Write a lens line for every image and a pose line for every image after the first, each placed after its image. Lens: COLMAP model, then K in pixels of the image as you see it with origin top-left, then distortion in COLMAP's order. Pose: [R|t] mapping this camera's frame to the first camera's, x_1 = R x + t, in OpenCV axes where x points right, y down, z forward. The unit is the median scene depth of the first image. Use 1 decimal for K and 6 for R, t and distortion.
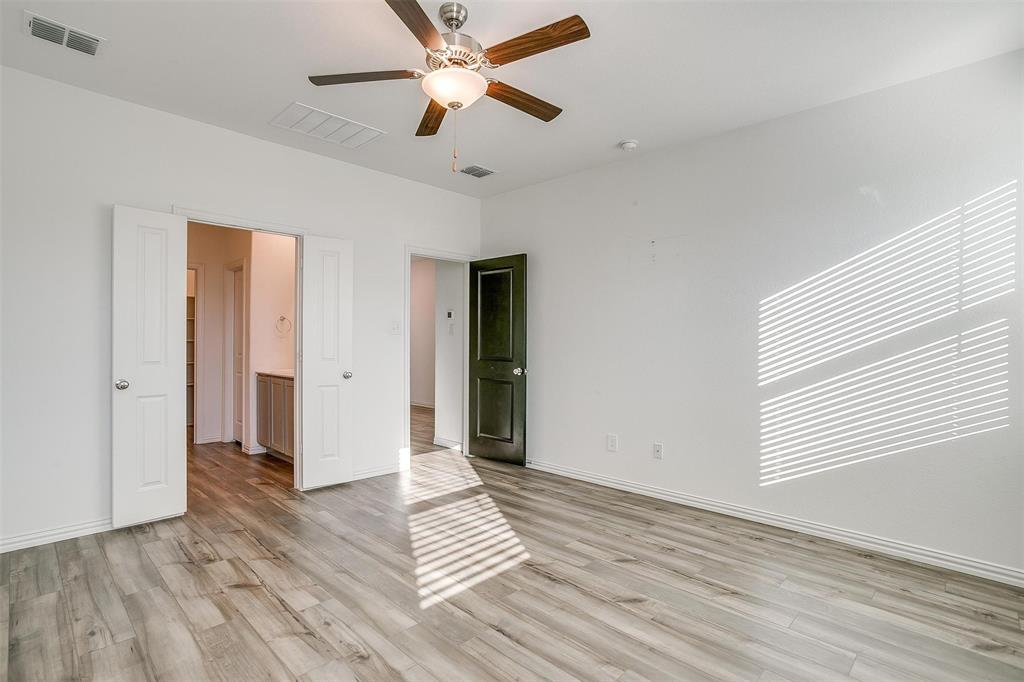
lens RADIAL K [[491.7, 0, 510.6], [0, 491.7, 340.8], [0, 0, 1]] dist [-0.000064, 0.000006]
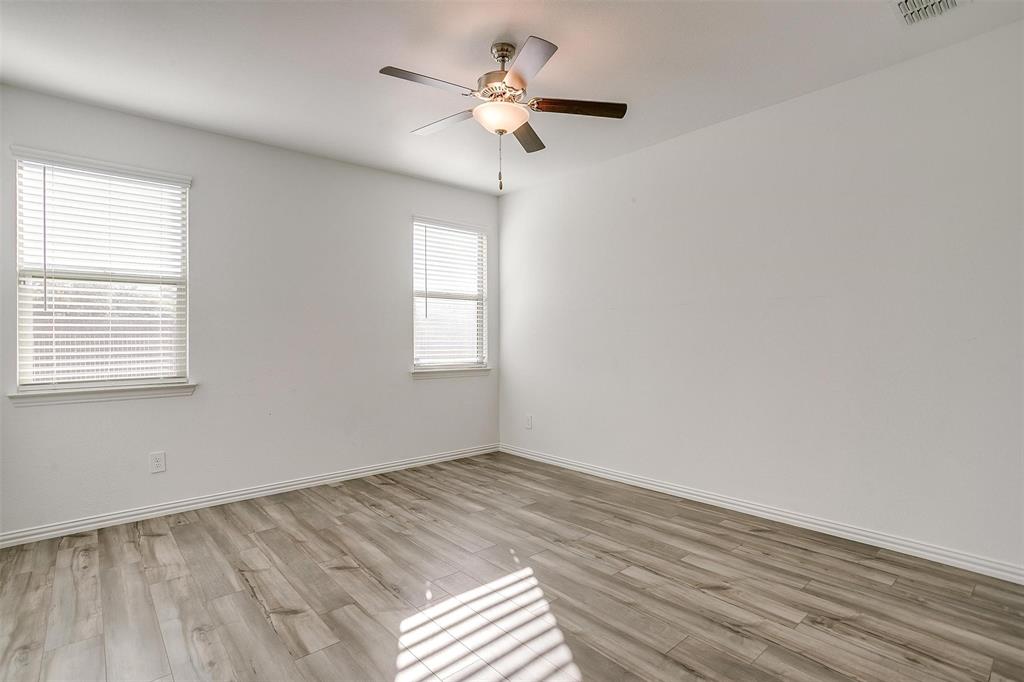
lens RADIAL K [[491.7, 0, 513.6], [0, 491.7, 340.2], [0, 0, 1]] dist [-0.000064, 0.000006]
pose [[-0.997040, -0.002114, 0.076850, -0.225089], [-0.001873, 0.999993, 0.003203, 0.003906], [-0.076856, 0.003049, -0.997038, 2.080741]]
